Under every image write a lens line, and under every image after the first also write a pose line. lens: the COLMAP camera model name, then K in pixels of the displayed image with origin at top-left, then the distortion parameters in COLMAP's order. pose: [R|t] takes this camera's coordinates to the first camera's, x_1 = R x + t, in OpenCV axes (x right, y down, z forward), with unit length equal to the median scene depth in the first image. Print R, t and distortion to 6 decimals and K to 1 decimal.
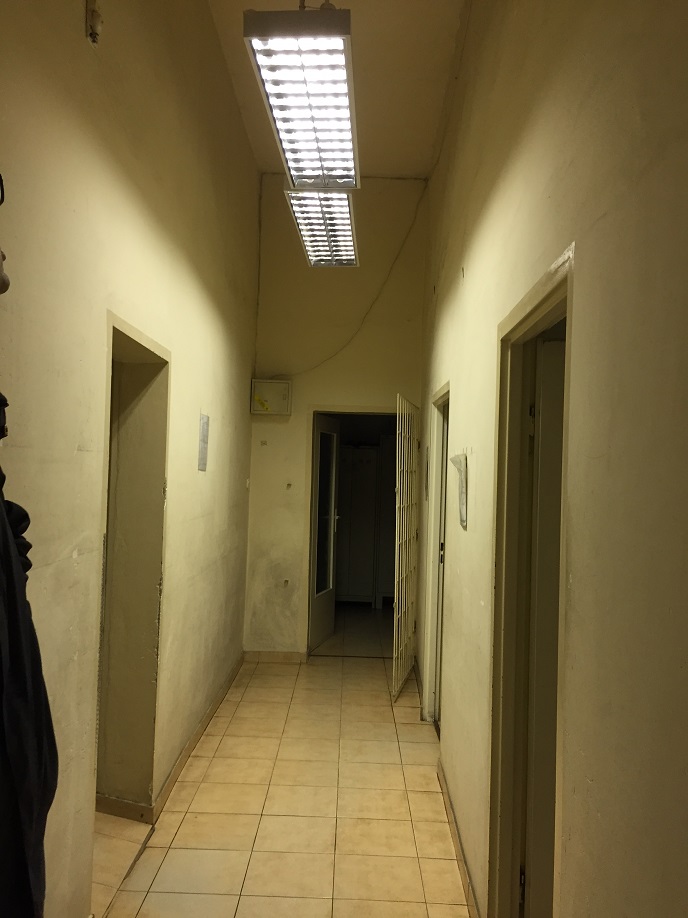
lens RADIAL K [[780.4, 0, 340.9], [0, 780.4, 458.1], [0, 0, 1]] dist [0.058178, -0.080305]
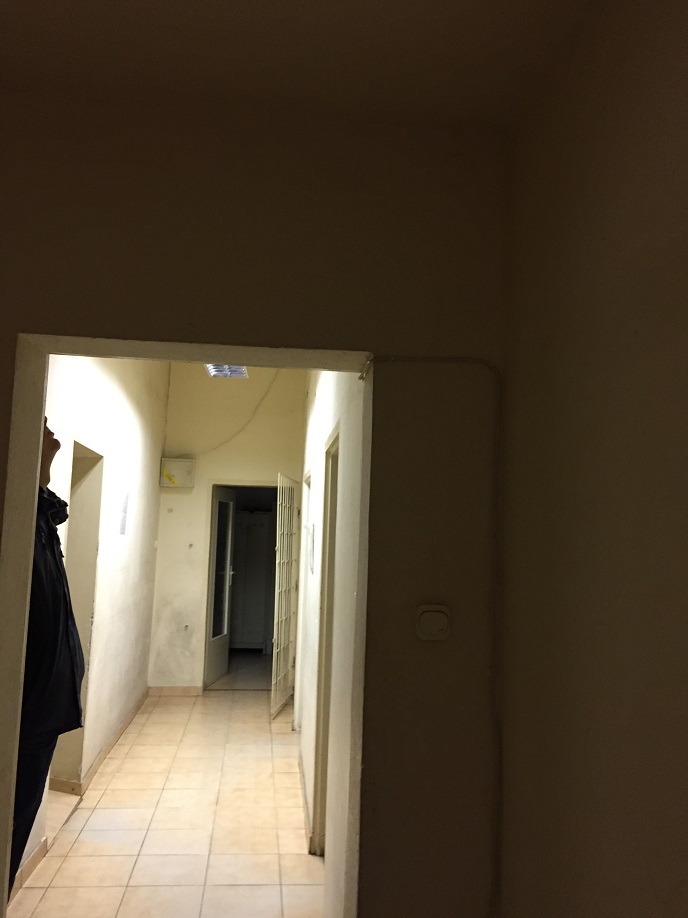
lens RADIAL K [[780.4, 0, 358.3], [0, 780.4, 452.2], [0, 0, 1]] dist [0.058178, -0.080305]
pose [[0.990150, 0.014272, 0.139280, 0.023566], [-0.002251, 0.996285, -0.086084, -0.006486], [-0.139991, 0.084923, 0.986504, -0.297220]]
